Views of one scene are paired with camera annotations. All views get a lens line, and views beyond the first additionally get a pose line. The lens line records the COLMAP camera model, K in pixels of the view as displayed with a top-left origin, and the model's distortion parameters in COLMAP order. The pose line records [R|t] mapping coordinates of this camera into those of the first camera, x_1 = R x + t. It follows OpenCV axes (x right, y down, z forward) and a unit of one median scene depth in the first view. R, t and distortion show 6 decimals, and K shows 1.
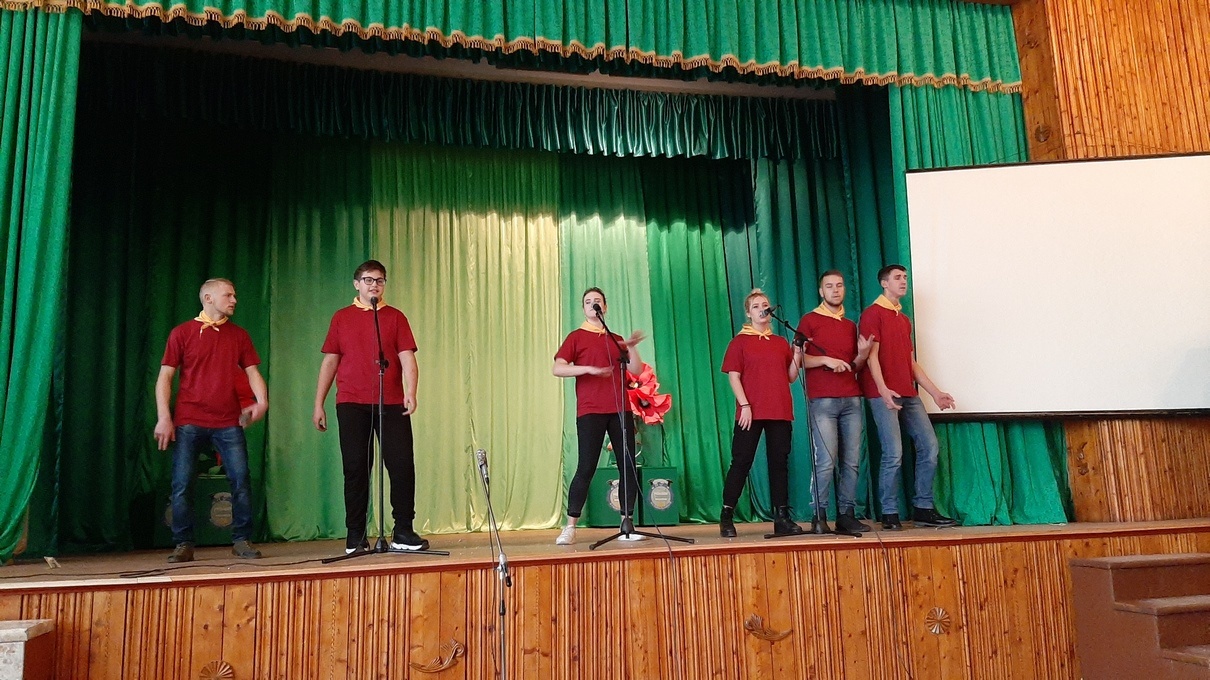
lens RADIAL K [[938.7, 0, 603.2], [0, 938.7, 343.0], [0, 0, 1]] dist [0.070710, -0.137776]
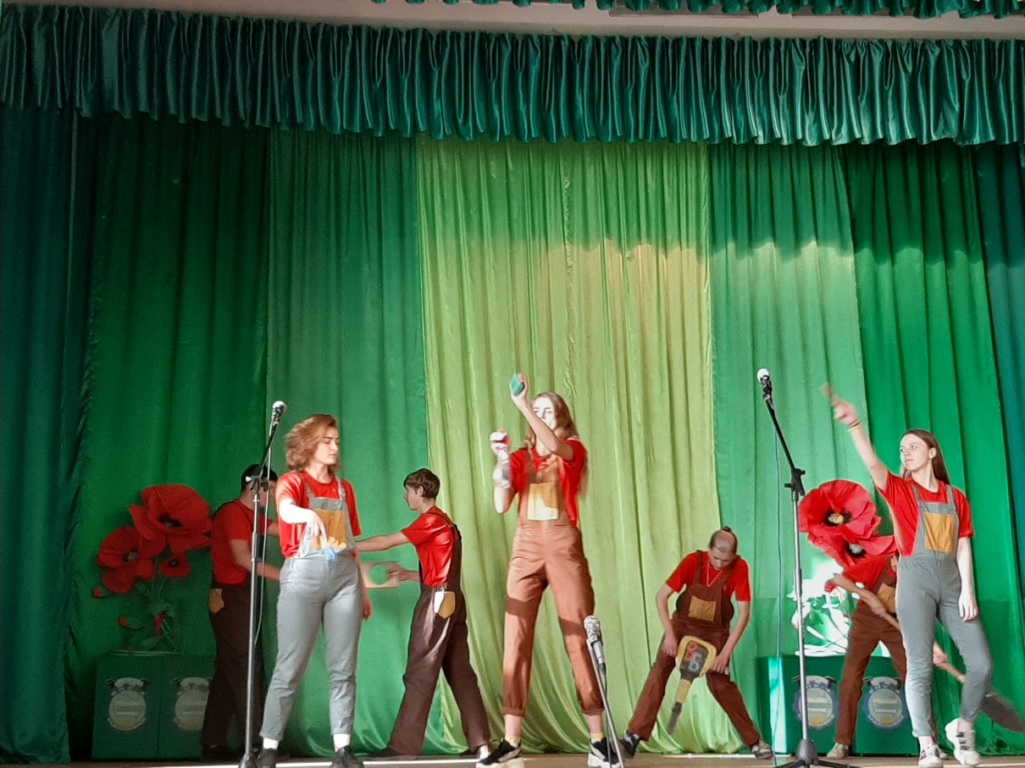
lens RADIAL K [[1280.1, 0, 510.4], [0, 1280.1, 385.2], [0, 0, 1]] dist [0.101116, -0.248891]
pose [[0.980456, -0.008374, -0.196559, -0.012278], [-0.002641, 0.998443, -0.055711, 0.006611], [0.196719, 0.055141, 0.978908, 0.197037]]
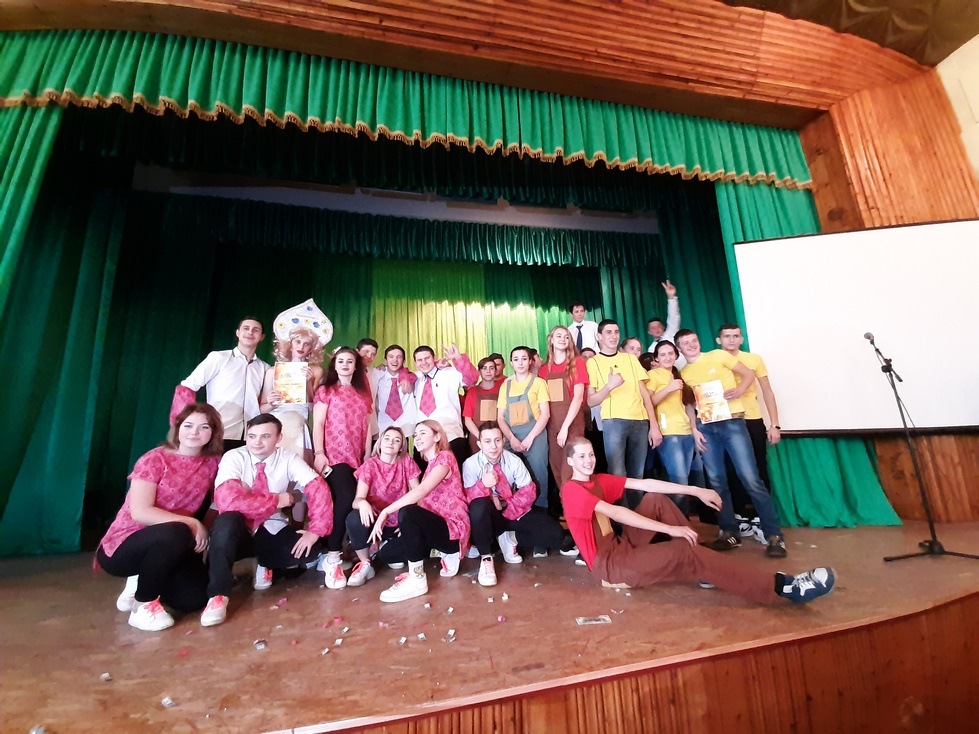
lens RADIAL K [[350.2, 0, 500.5], [0, 350.2, 366.3], [0, 0, 1]] dist [-0.010796, -0.000025]
pose [[0.998728, -0.015529, -0.047976, 0.015824], [0.013979, 0.999375, -0.032475, 0.000949], [0.048450, 0.031763, 0.998320, 0.511776]]
